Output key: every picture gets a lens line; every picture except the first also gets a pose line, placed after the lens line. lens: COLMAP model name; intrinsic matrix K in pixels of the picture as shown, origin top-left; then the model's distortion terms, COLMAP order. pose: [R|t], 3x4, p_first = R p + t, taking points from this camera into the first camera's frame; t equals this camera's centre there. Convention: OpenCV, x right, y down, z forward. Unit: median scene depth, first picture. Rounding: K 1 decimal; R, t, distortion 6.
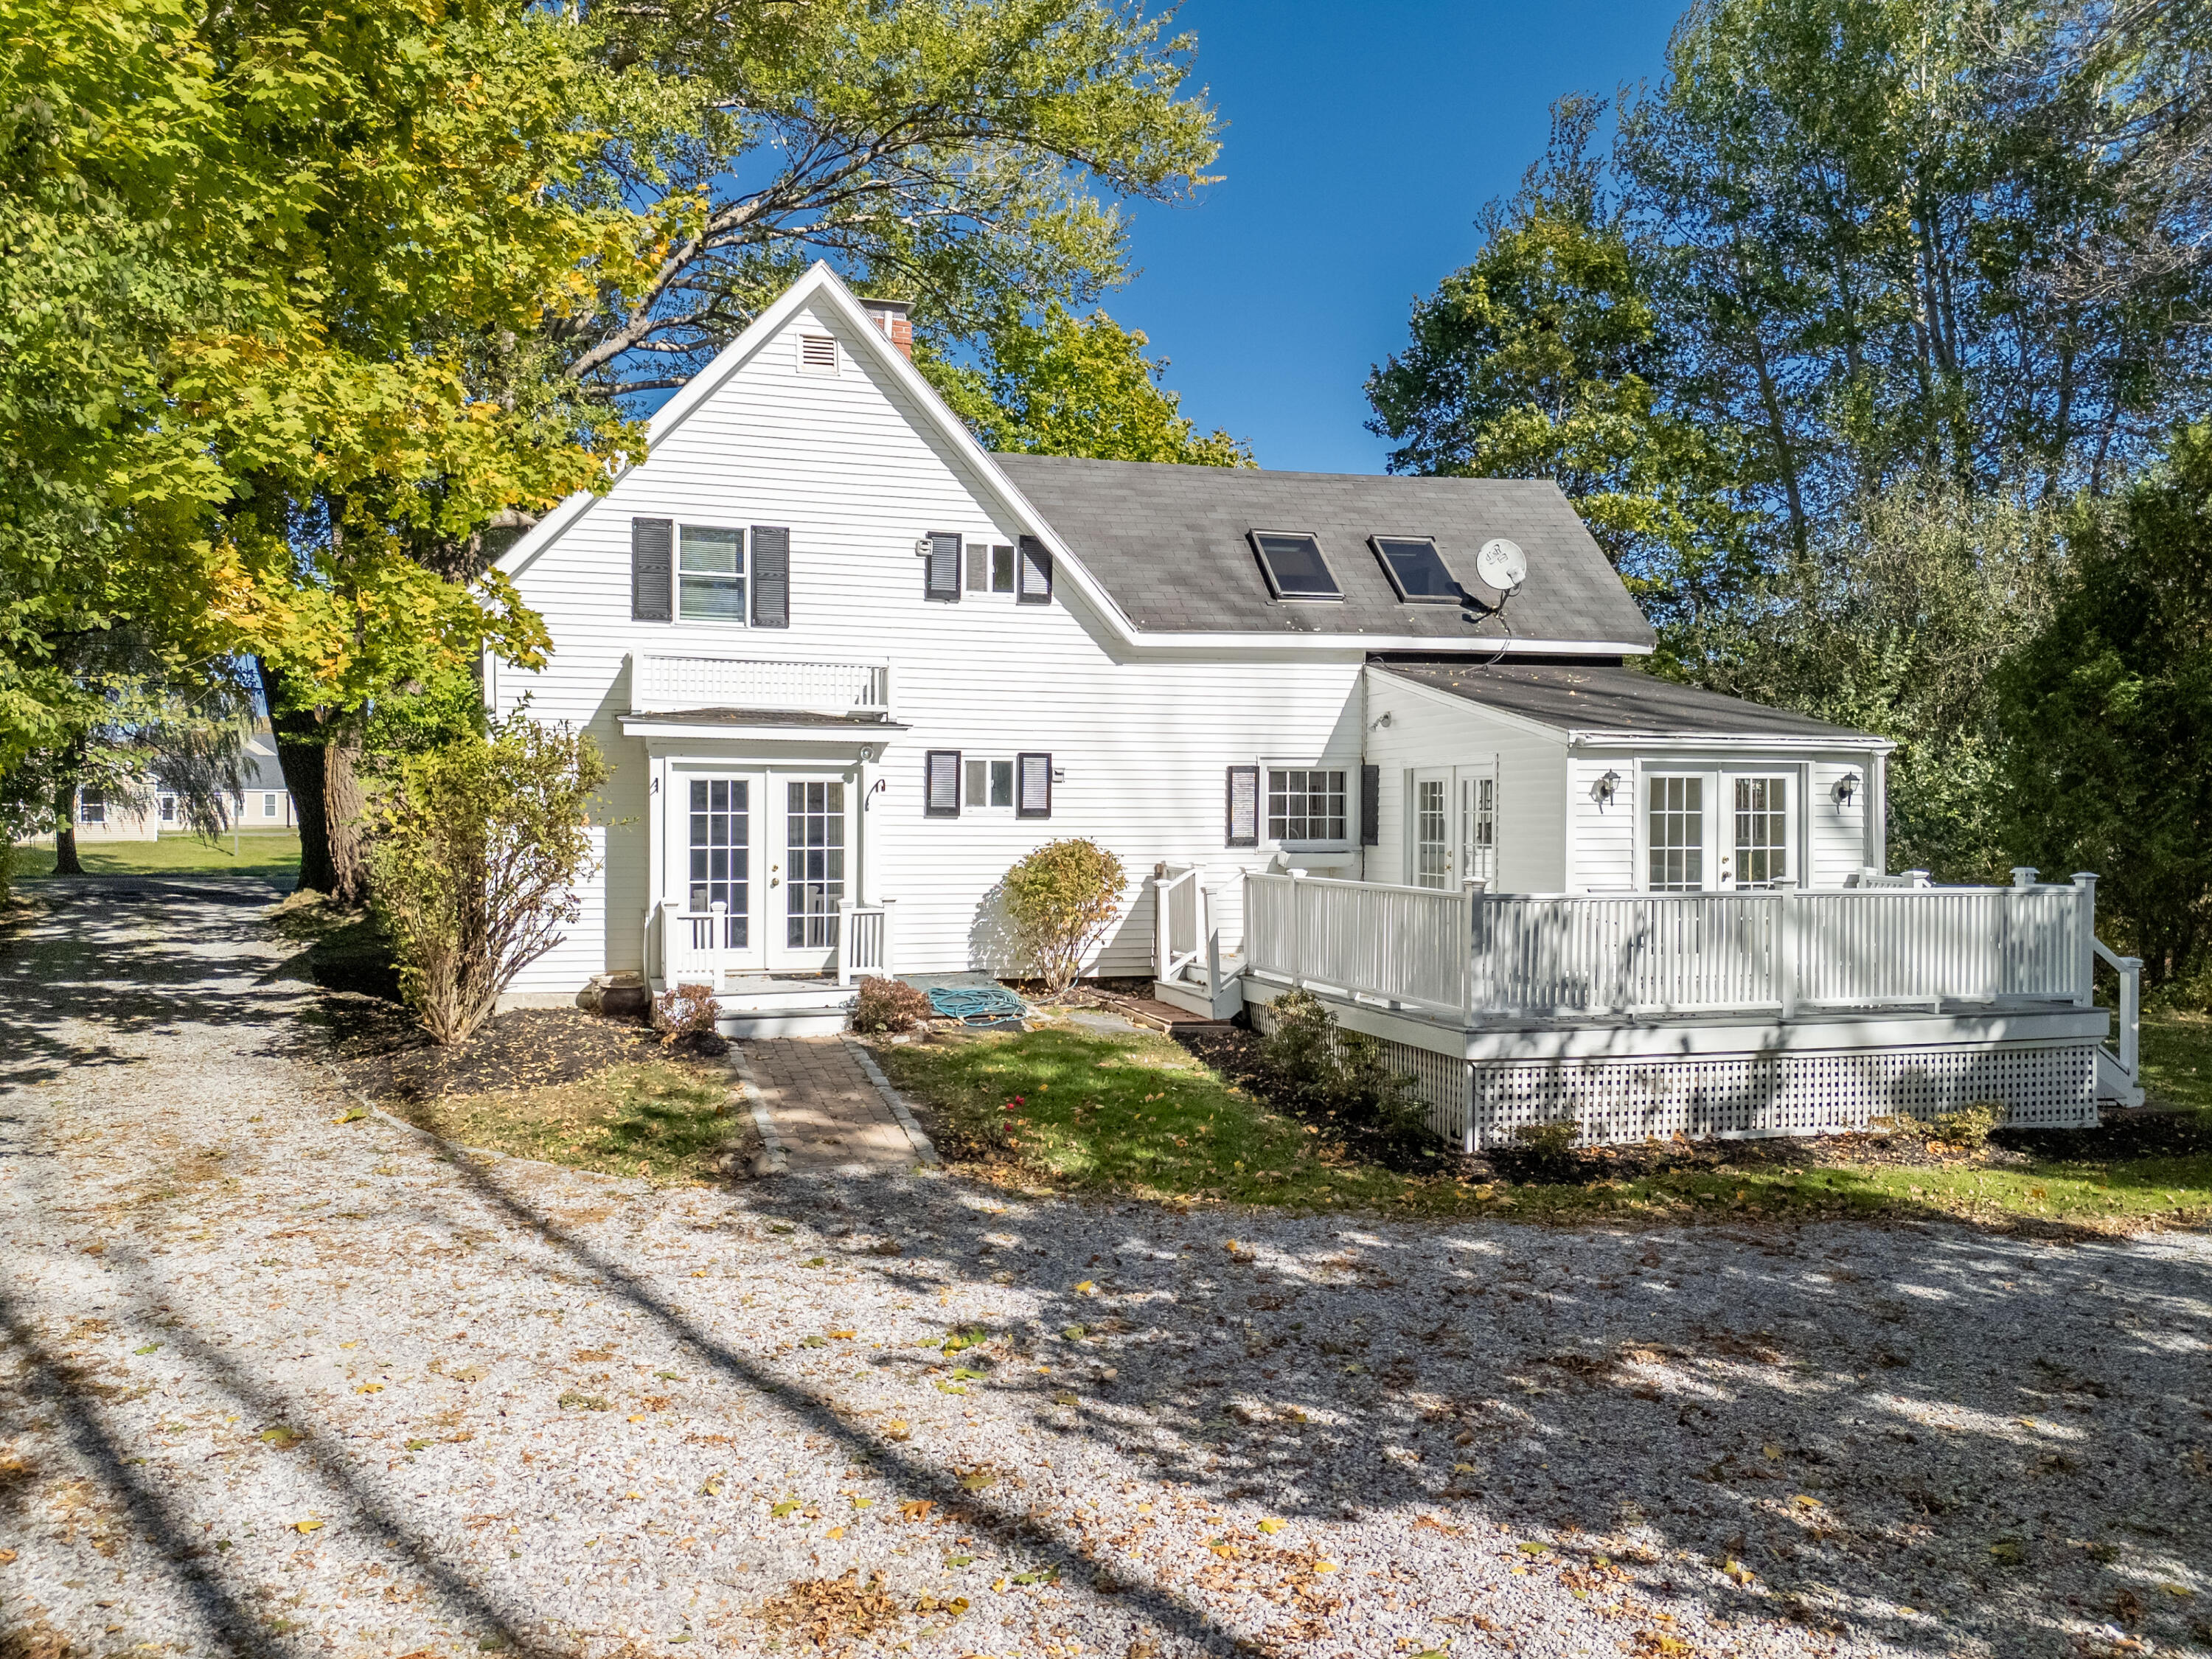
lens RADIAL K [[1702.5, 0, 1106.0], [0, 1702.5, 829.5], [0, 0, 1]] dist [0.112179, -0.164939]
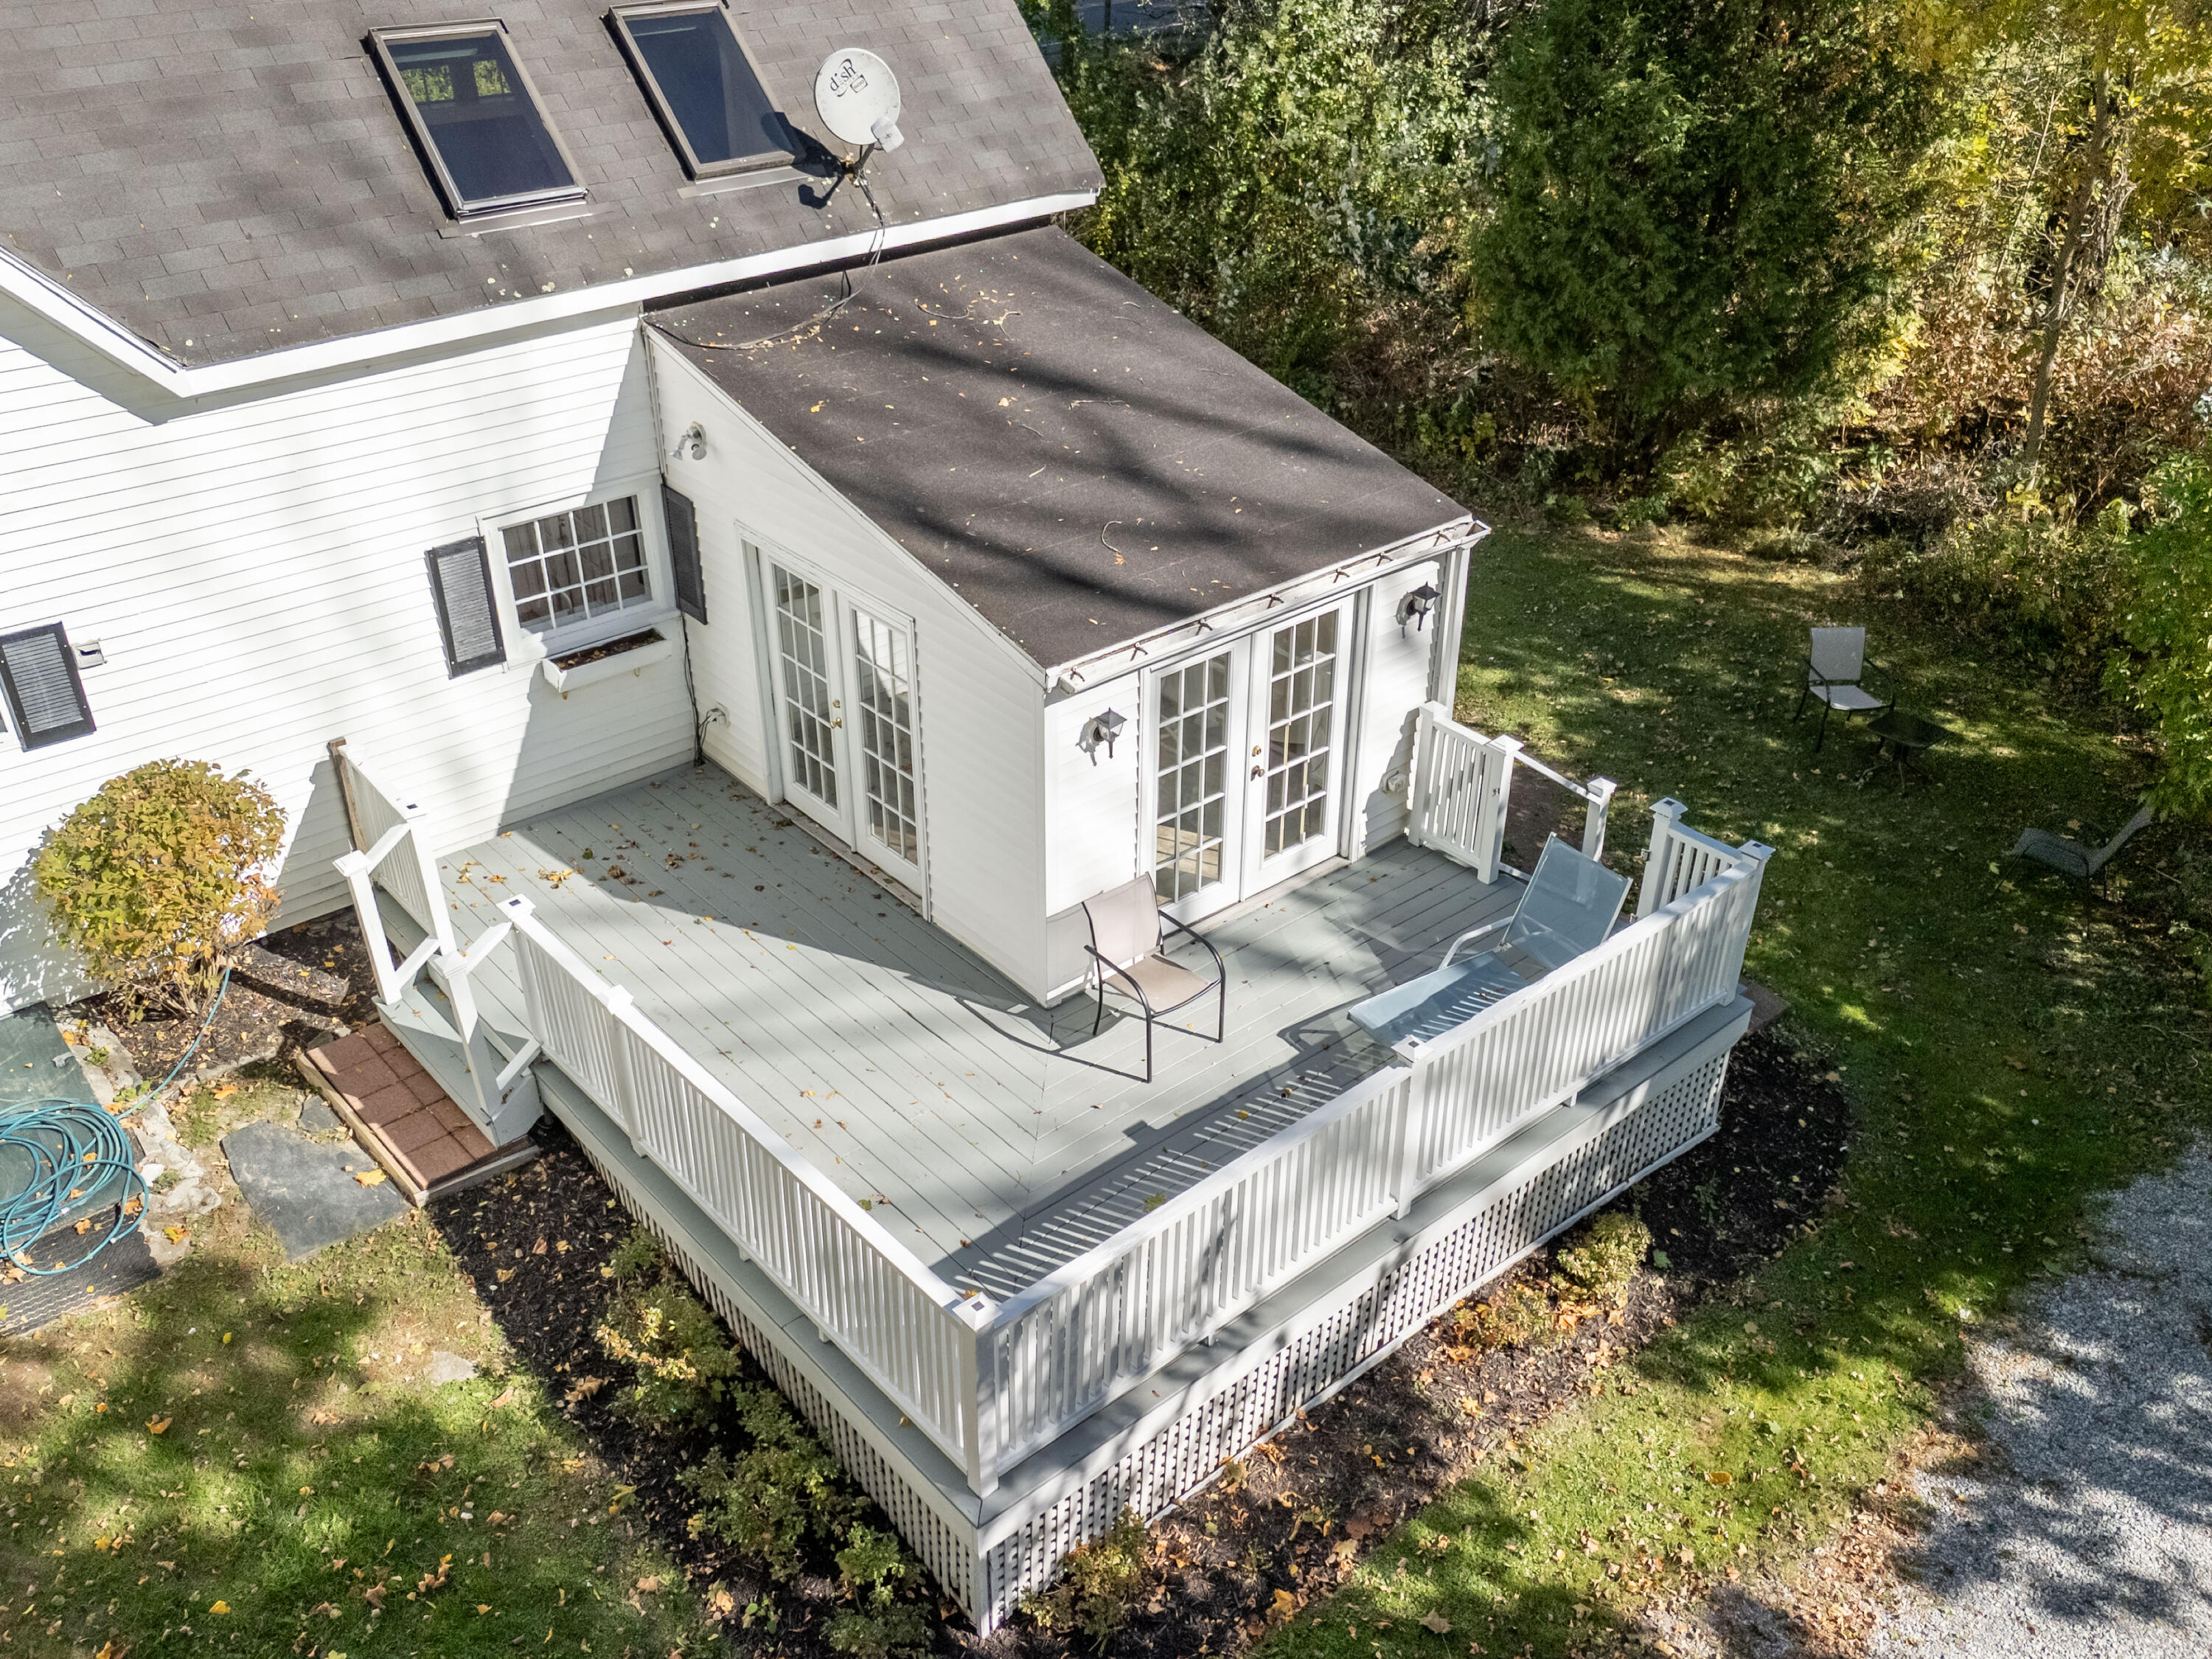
lens RADIAL K [[1830.4, 0, 1113.8], [0, 1830.4, 832.3], [0, 0, 1]] dist [0.085175, -0.091982]
pose [[0.921268, -0.203297, 0.331567, 0.064656], [0.001469, 0.854324, 0.519738, -0.298427], [-0.388927, -0.478331, 0.787360, 0.421994]]
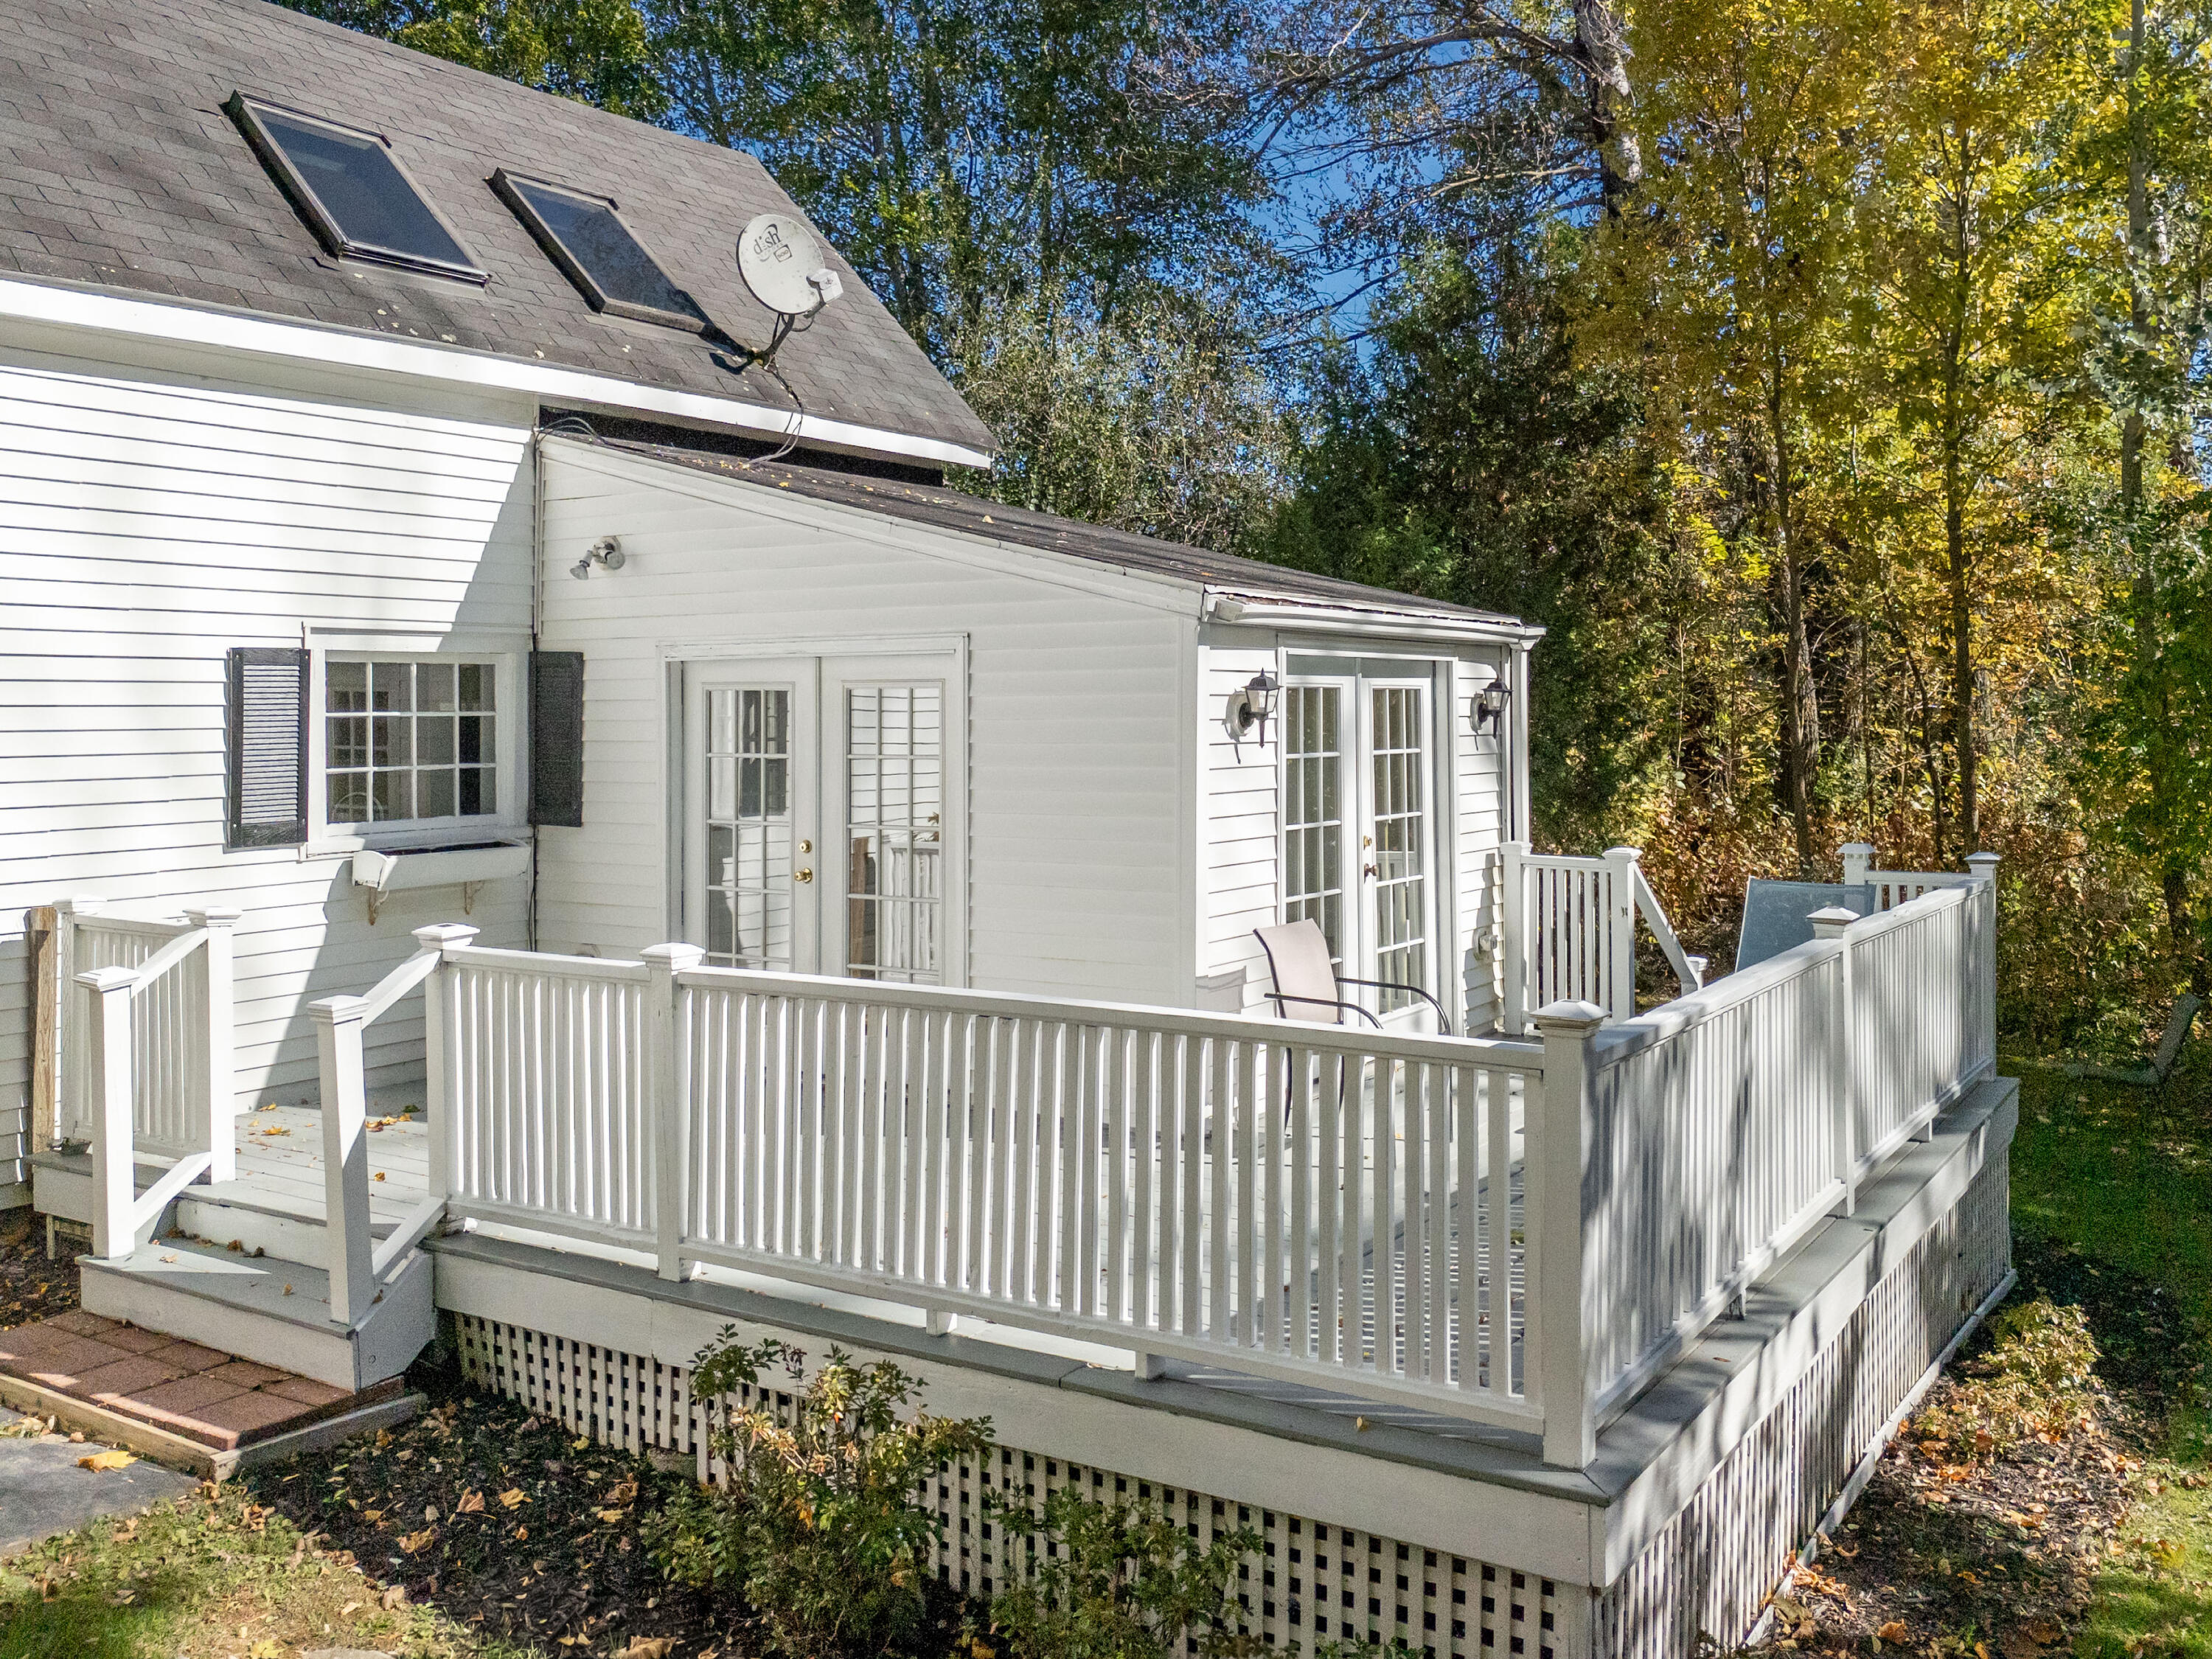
lens RADIAL K [[1882.3, 0, 1172.0], [0, 1882.3, 725.5], [0, 0, 1]] dist [0.053602, -0.013771]
pose [[0.763649, -0.011351, 0.645532, -0.053972], [0.011650, 0.999925, 0.003802, -0.019593], [-0.645526, 0.004617, 0.763724, 0.556468]]
